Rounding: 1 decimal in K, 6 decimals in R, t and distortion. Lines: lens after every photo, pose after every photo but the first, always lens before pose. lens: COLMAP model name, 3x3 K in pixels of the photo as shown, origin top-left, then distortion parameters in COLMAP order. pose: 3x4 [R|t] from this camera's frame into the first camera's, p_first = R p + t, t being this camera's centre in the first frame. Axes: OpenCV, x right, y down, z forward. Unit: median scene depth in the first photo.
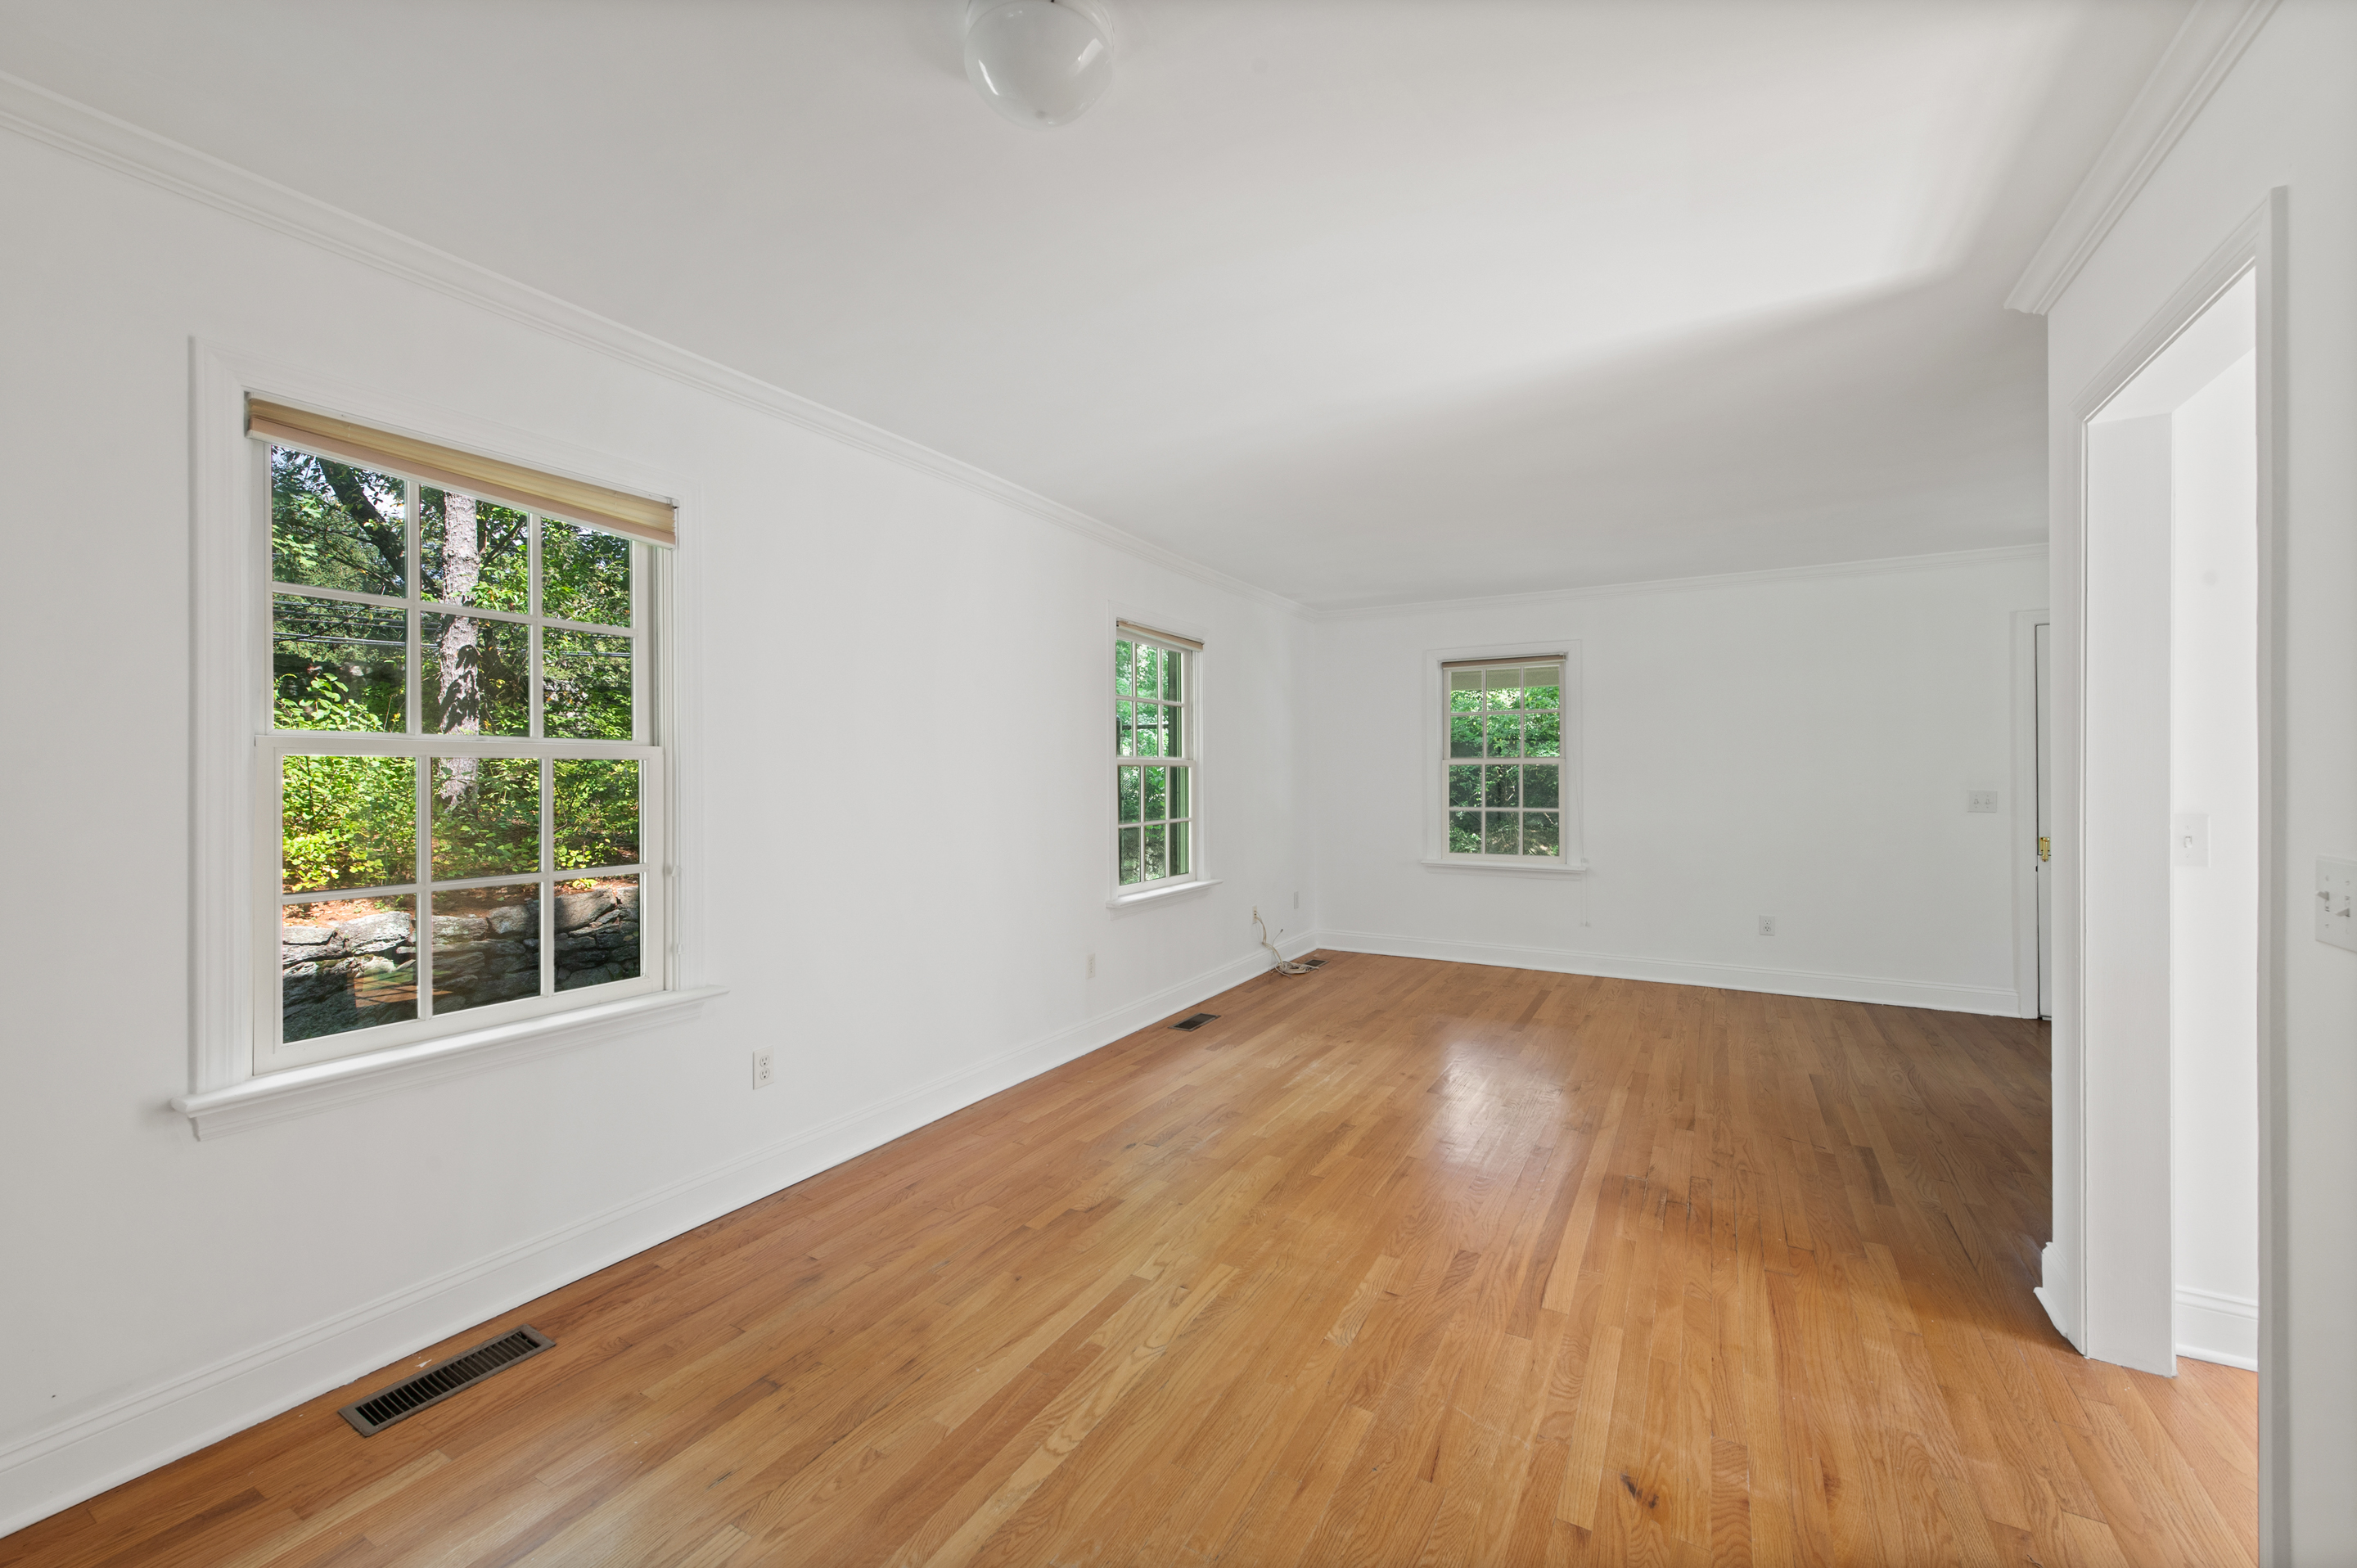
lens RADIAL K [[934.2, 0, 1168.0], [0, 934.2, 777.8], [0, 0, 1]] dist [0.000630, 0.000041]
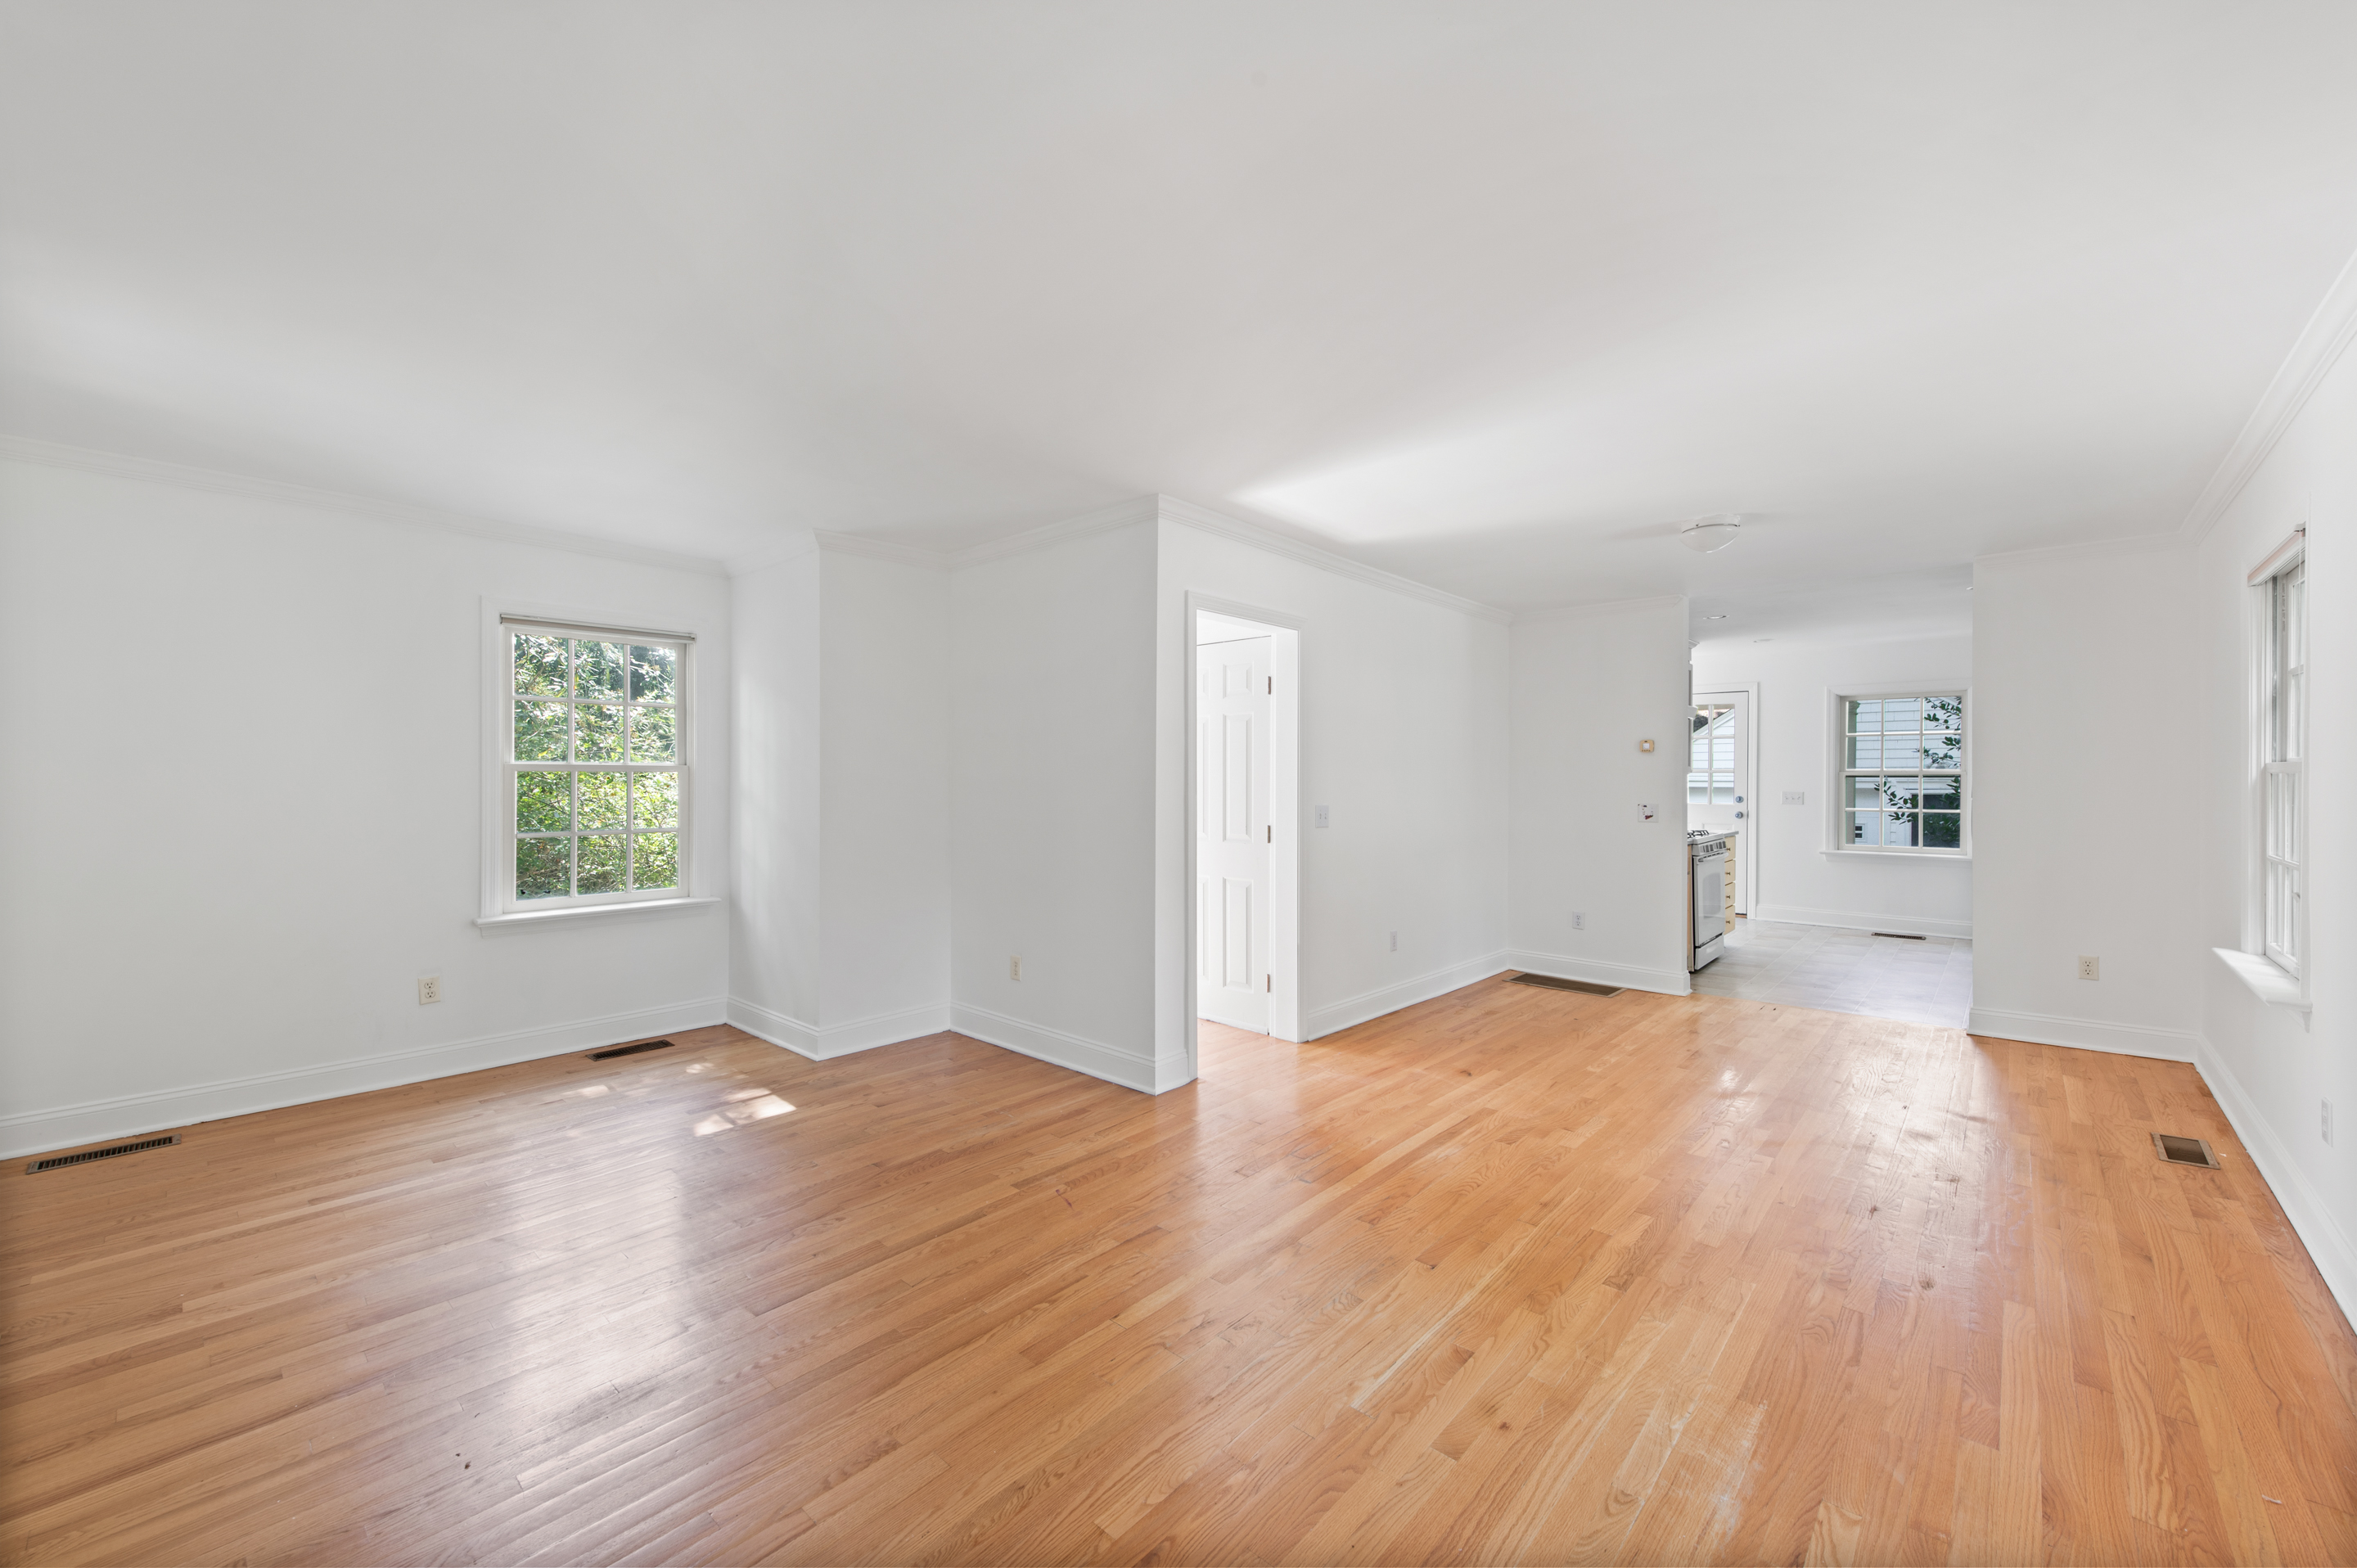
lens RADIAL K [[934.2, 0, 1168.0], [0, 934.2, 777.8], [0, 0, 1]] dist [0.000630, 0.000041]
pose [[-0.978232, 0.003700, 0.207479, 0.512085], [0.003930, 0.999992, 0.000697, -0.015435], [-0.207475, 0.001497, -0.978239, 2.402314]]
